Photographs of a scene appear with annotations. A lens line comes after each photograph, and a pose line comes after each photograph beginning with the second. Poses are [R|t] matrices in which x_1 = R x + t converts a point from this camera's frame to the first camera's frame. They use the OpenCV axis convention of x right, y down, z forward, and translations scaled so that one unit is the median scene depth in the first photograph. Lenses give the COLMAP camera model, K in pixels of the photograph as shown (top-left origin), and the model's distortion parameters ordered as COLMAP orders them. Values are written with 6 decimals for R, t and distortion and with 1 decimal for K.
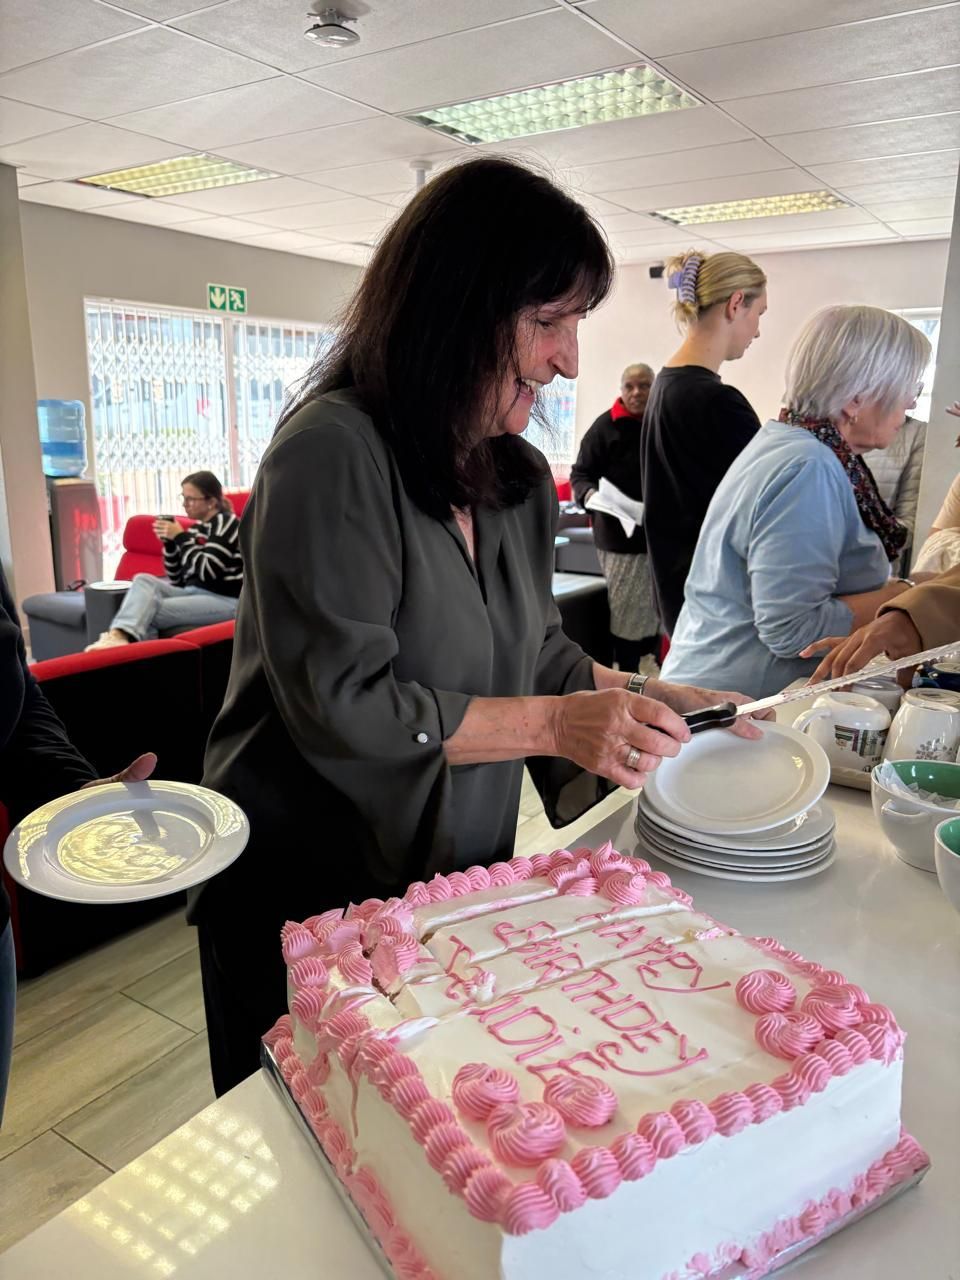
lens RADIAL K [[959.4, 0, 480.0], [0, 959.4, 640.0], [0, 0, 1]] dist [0.023821, -0.005359]
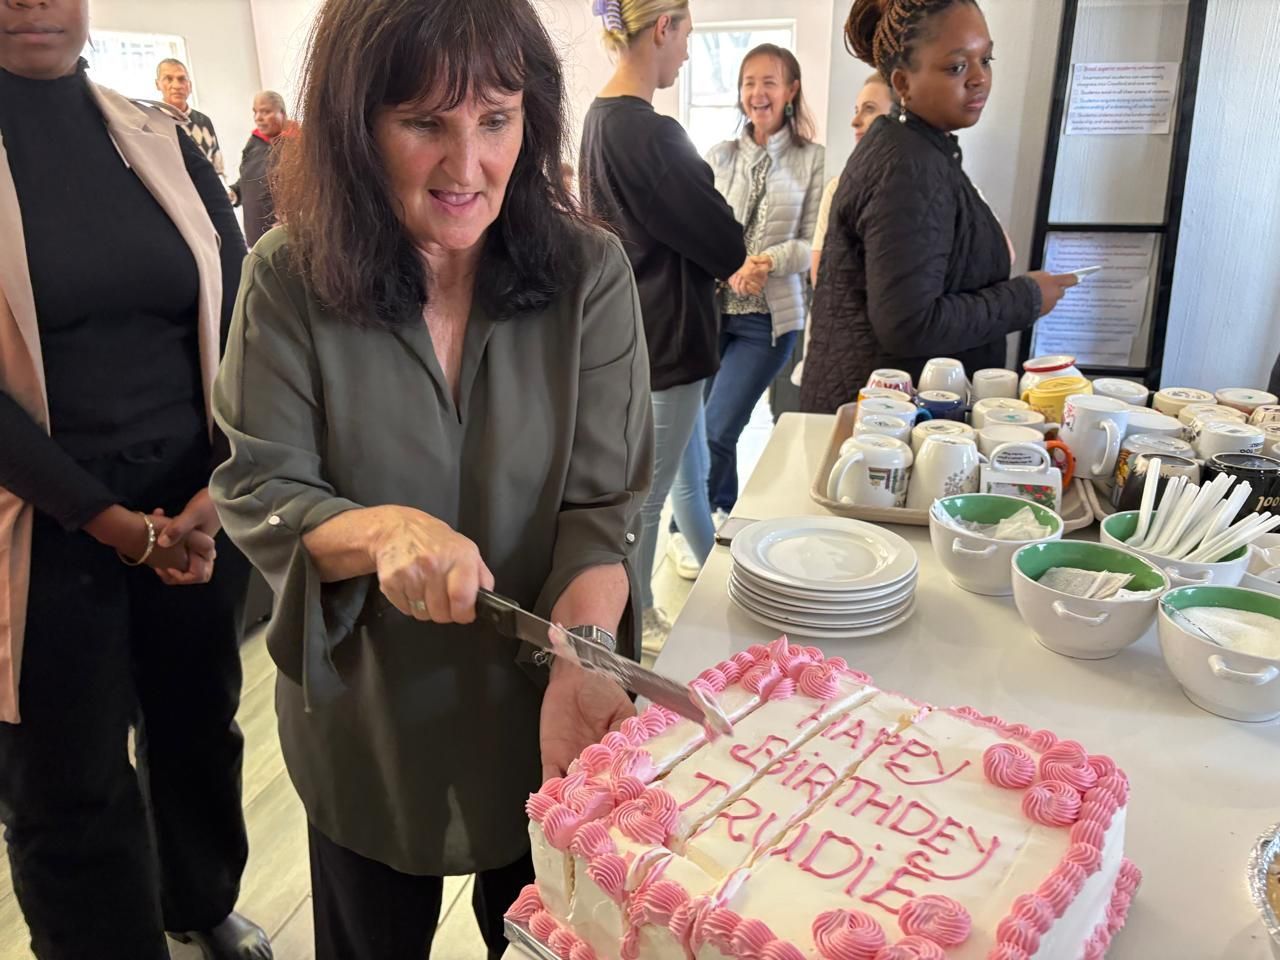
lens RADIAL K [[959.4, 0, 637.1], [0, 959.4, 480.6], [0, 0, 1]] dist [0.023821, -0.005359]
pose [[0.949081, -0.135428, 0.284437, -0.332055], [0.099050, 0.985374, 0.138663, -0.129472], [-0.299055, -0.103429, 0.948614, 0.117584]]
